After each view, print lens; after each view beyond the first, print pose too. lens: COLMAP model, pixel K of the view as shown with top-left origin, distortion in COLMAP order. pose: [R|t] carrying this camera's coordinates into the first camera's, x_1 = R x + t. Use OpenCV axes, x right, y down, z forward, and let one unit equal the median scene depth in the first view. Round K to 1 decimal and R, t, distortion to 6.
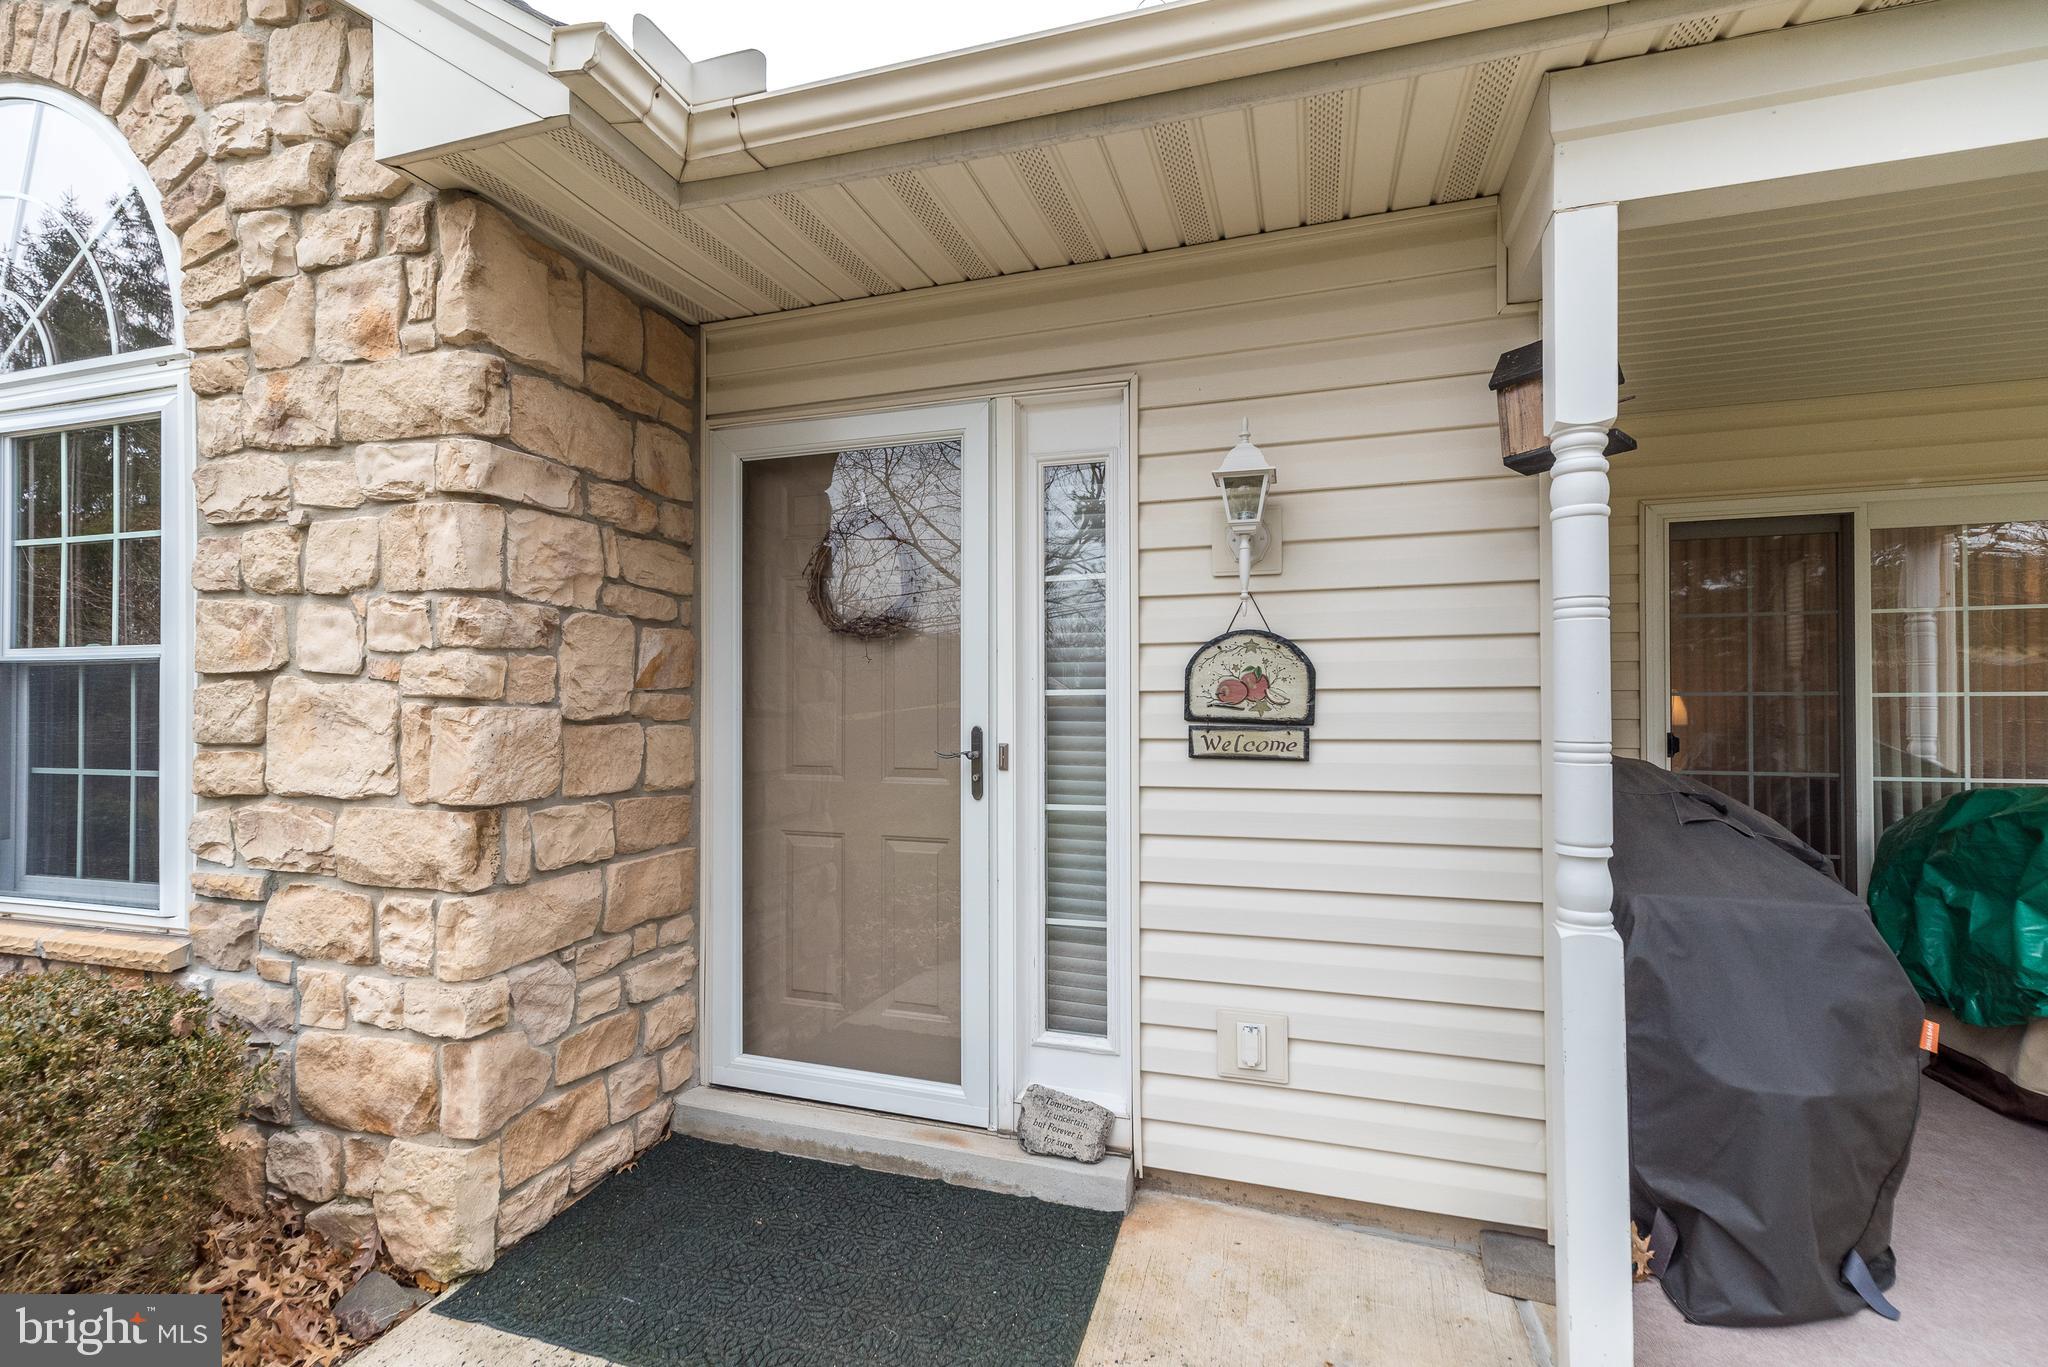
lens RADIAL K [[899.6, 0, 1029.0], [0, 899.6, 684.5], [0, 0, 1]] dist [0.006703, 0.000362]
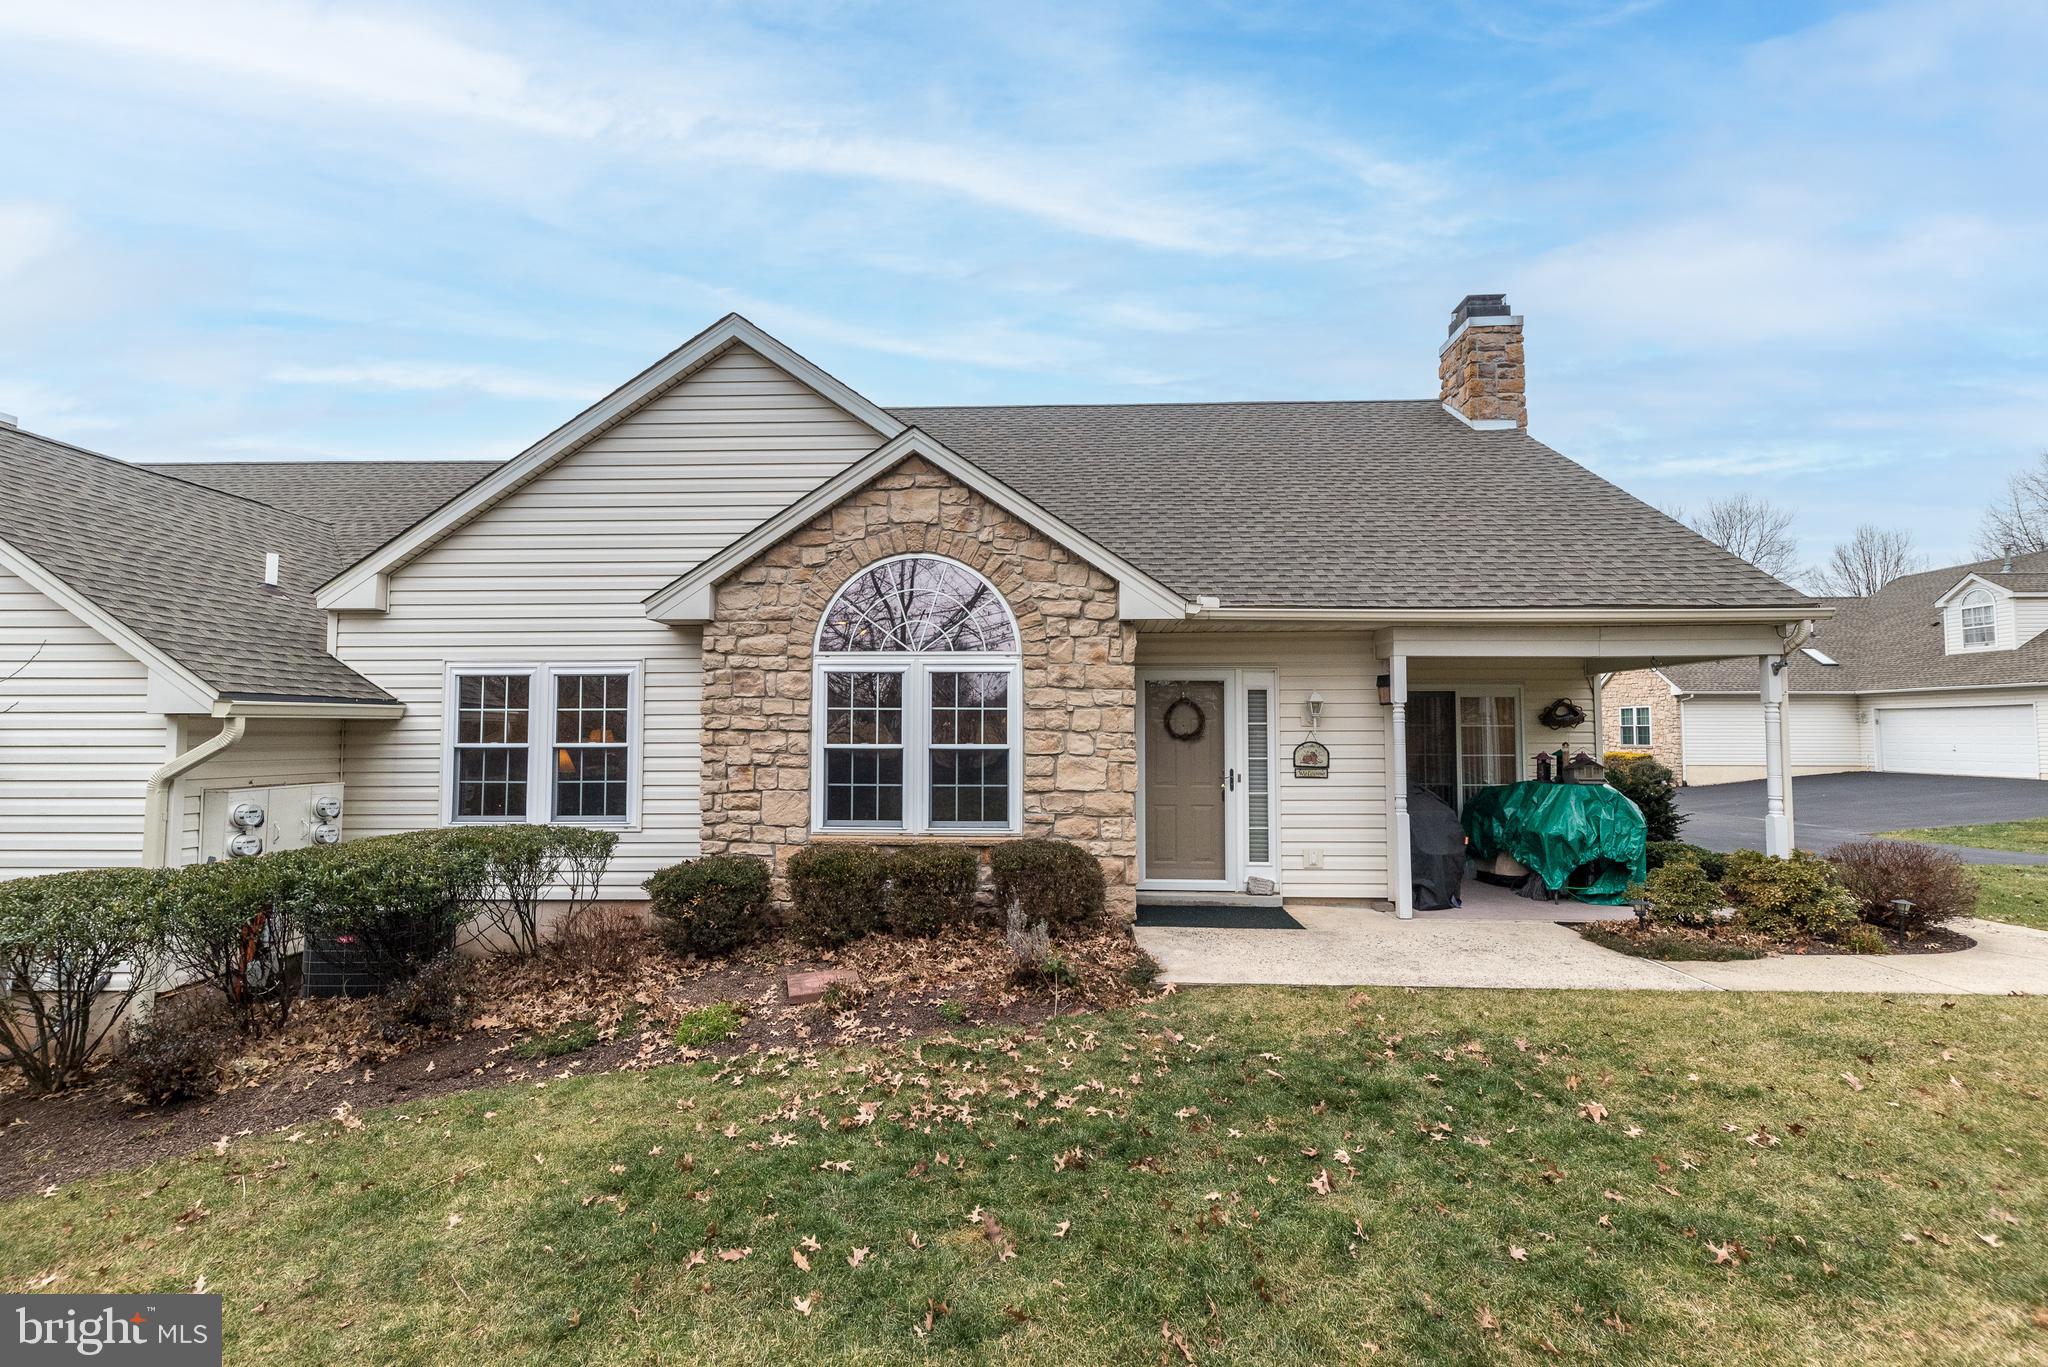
lens RADIAL K [[899.6, 0, 1029.0], [0, 899.6, 684.5], [0, 0, 1]] dist [0.006703, 0.000362]
pose [[0.961652, 0.019668, 0.273567, -1.863129], [-0.007867, 0.998993, -0.044169, -0.122603], [-0.274160, 0.040324, 0.960838, -2.189804]]
